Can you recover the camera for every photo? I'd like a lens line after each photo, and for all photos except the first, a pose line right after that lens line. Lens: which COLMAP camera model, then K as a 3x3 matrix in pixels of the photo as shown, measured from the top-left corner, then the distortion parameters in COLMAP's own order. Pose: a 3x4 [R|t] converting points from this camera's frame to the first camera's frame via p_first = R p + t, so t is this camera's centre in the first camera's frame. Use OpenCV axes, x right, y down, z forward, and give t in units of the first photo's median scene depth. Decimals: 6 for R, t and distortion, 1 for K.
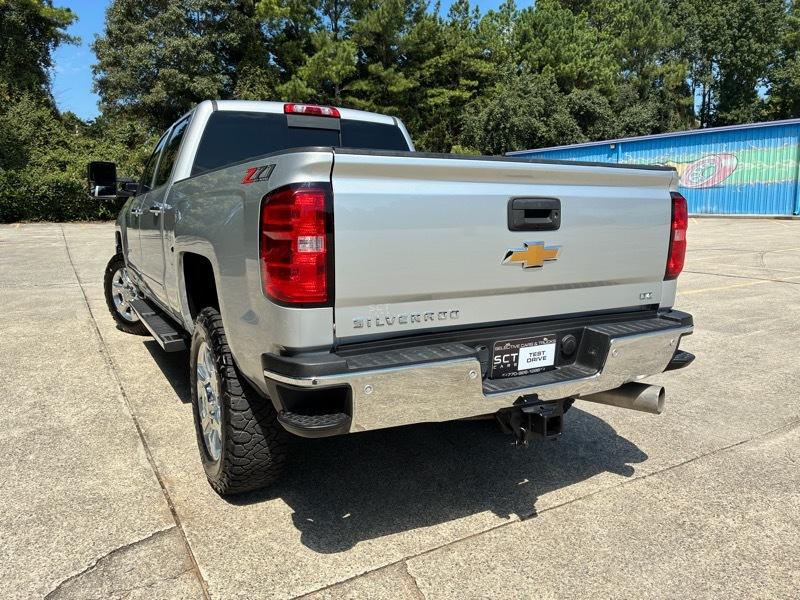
lens RADIAL K [[603.0, 0, 404.0], [0, 603.0, 294.6], [0, 0, 1]] dist [0.057004, -0.075567]
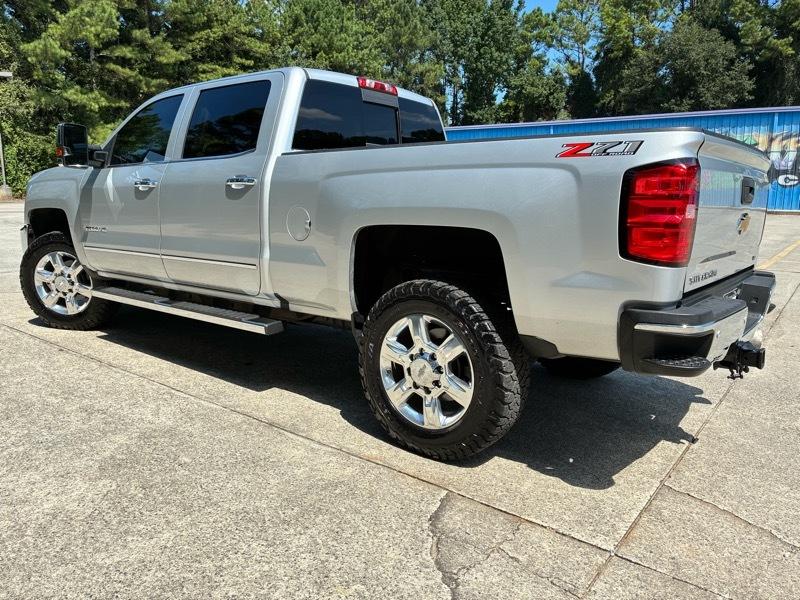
lens RADIAL K [[602.2, 0, 398.4], [0, 602.2, 297.9], [0, 0, 1]] dist [0.071002, -0.096903]
pose [[0.927201, -0.045360, 0.371807, -0.055812], [0.034961, 0.998787, 0.034666, 0.001125], [-0.372928, -0.019144, 0.927663, 0.006220]]
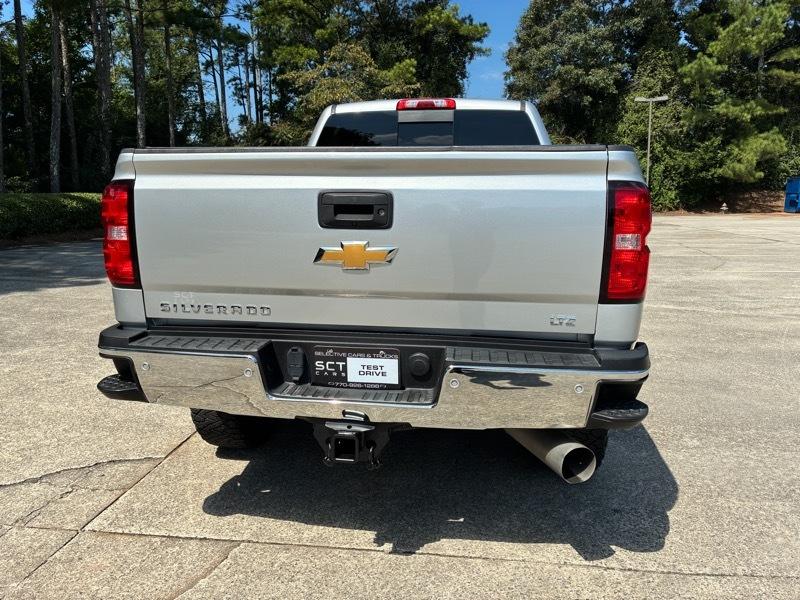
lens RADIAL K [[602.6, 0, 392.7], [0, 602.6, 298.6], [0, 0, 1]] dist [0.064747, -0.088877]
pose [[0.785231, 0.098862, -0.611260, 0.049412], [-0.088953, 0.994943, 0.046647, -0.002981], [0.612780, 0.017744, 0.790054, 0.020284]]
